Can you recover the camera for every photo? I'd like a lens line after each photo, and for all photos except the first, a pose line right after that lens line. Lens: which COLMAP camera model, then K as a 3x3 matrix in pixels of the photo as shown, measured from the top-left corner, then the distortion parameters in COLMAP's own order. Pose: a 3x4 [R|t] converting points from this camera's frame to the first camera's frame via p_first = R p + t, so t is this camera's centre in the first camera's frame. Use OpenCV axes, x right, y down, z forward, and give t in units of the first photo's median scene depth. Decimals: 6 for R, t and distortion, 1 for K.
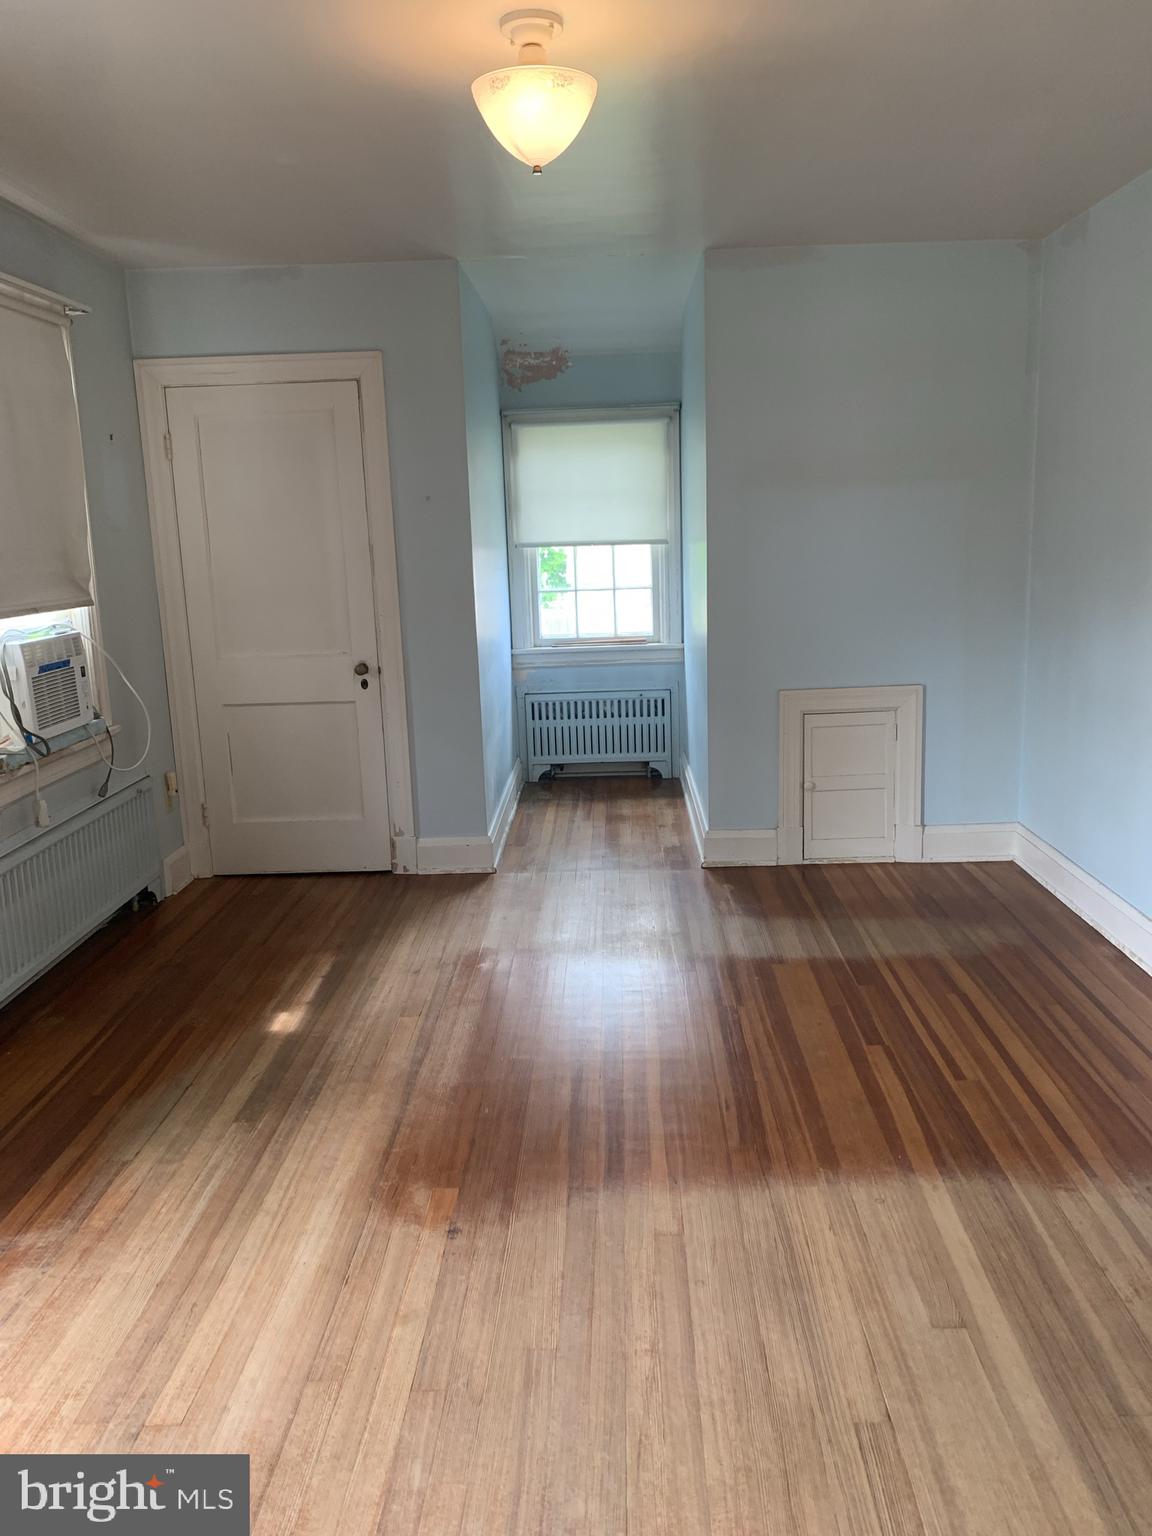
lens RADIAL K [[1131.7, 0, 554.6], [0, 1131.7, 755.9], [0, 0, 1]] dist [0.080085, -0.140256]
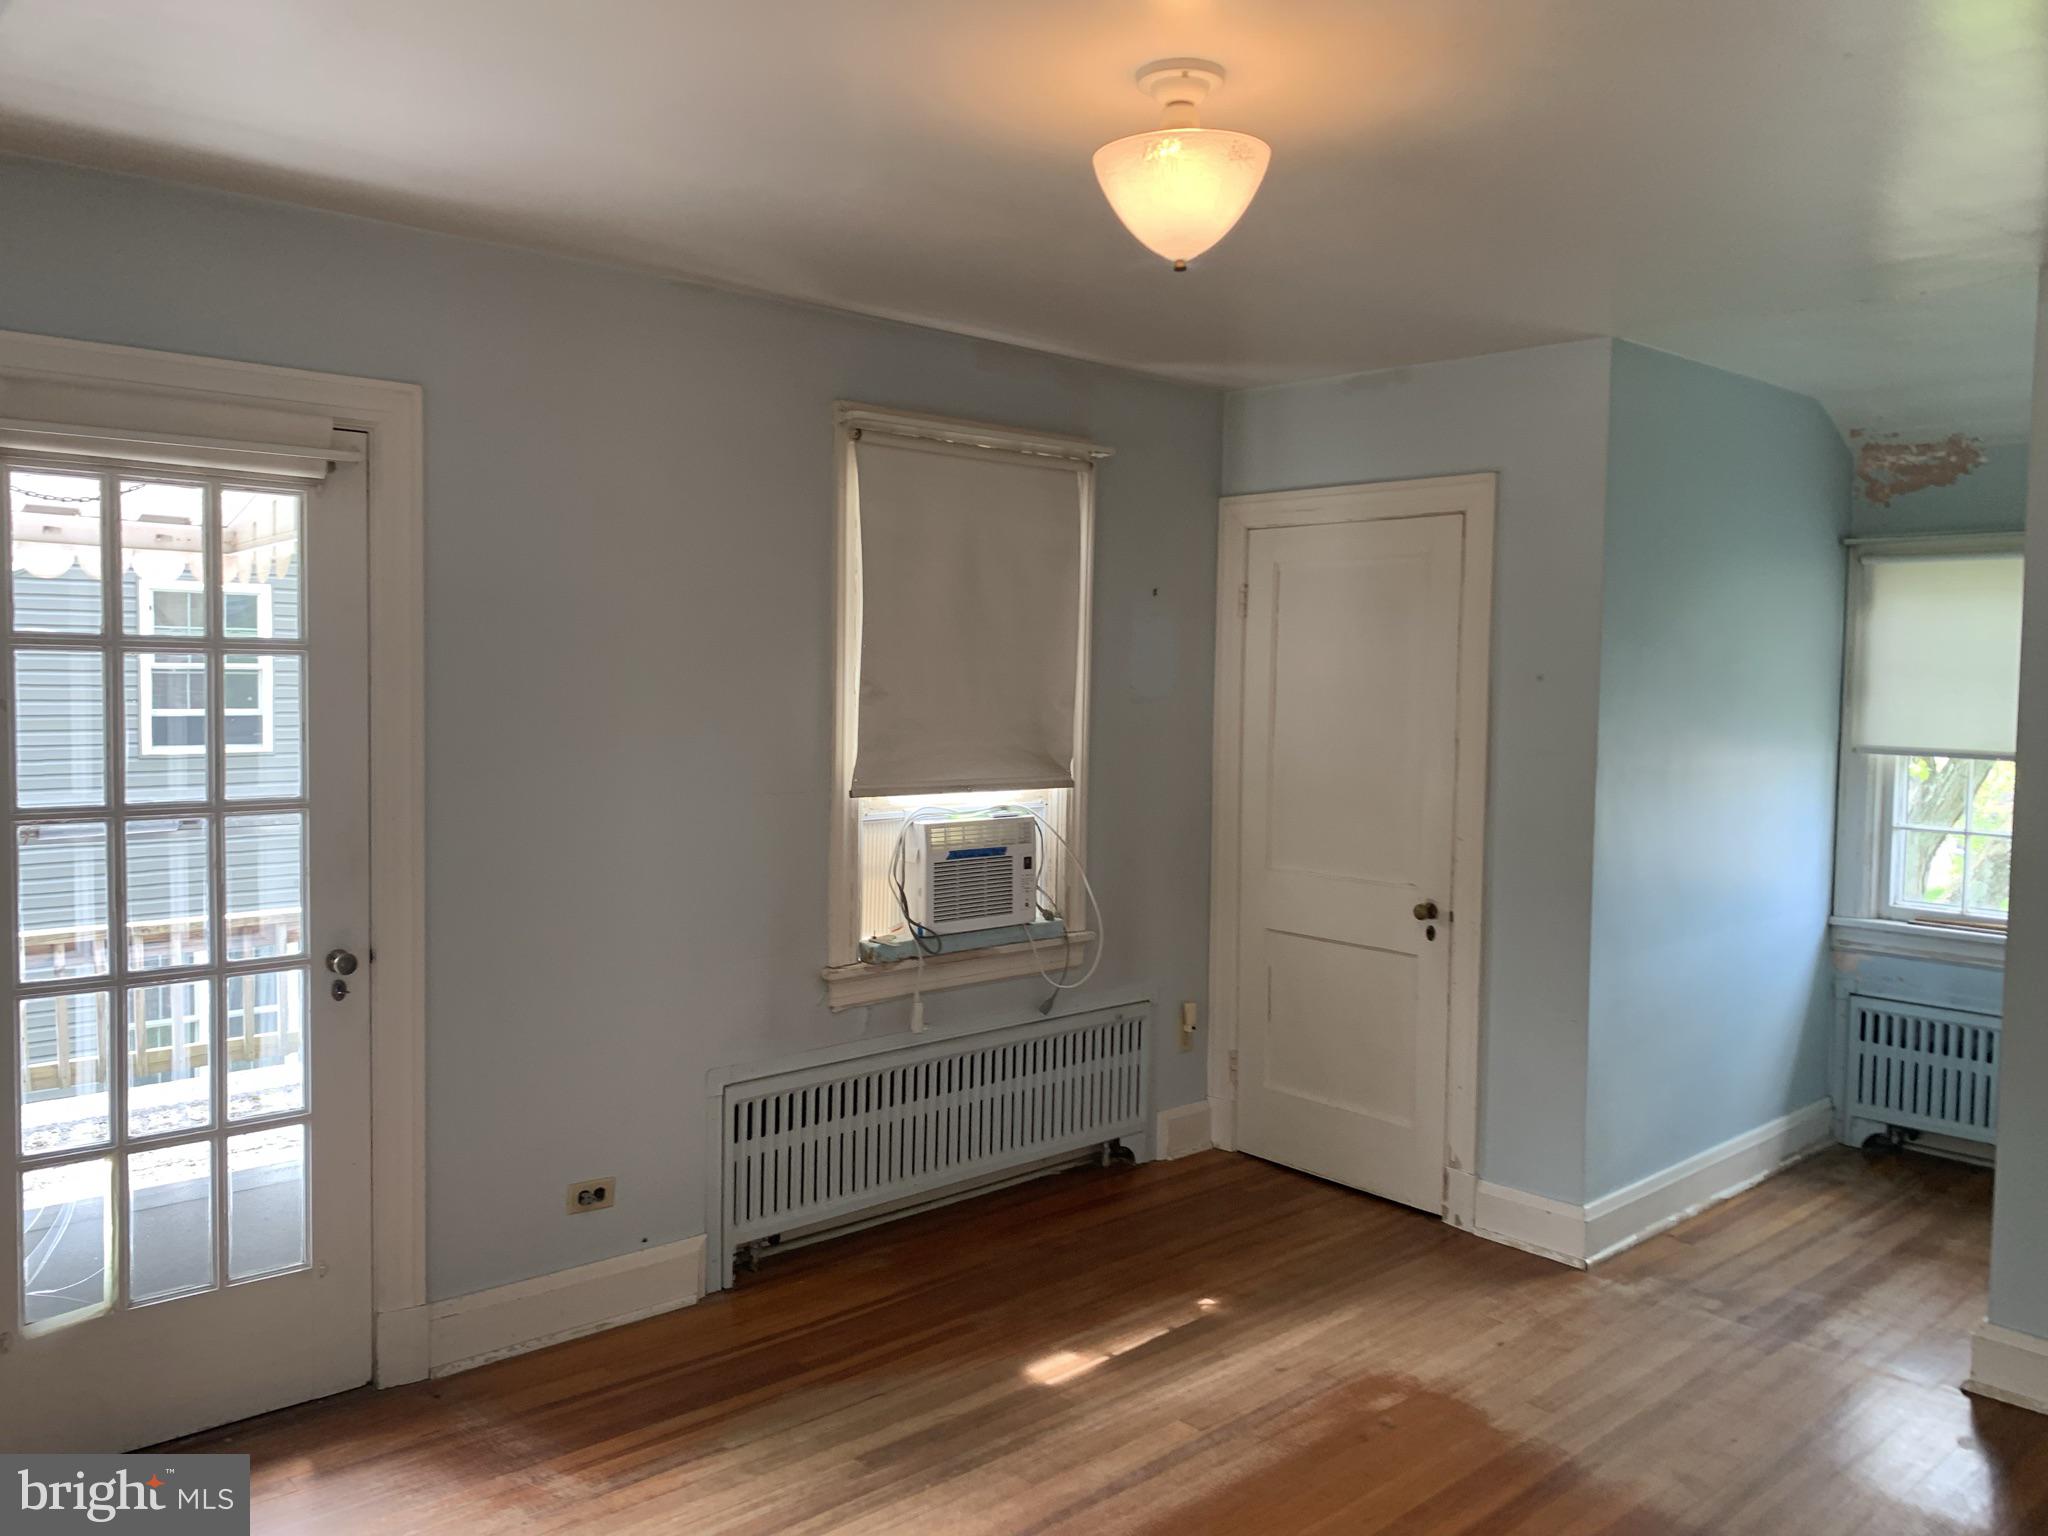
lens RADIAL K [[1509.0, 0, 1020.5], [0, 1509.0, 754.4], [0, 0, 1]] dist [0.080085, -0.140256]
pose [[0.700521, 0.085459, -0.708496, 0.315488], [-0.182046, 0.981357, -0.061626, -0.069974], [0.690021, 0.172150, 0.703018, 0.161272]]
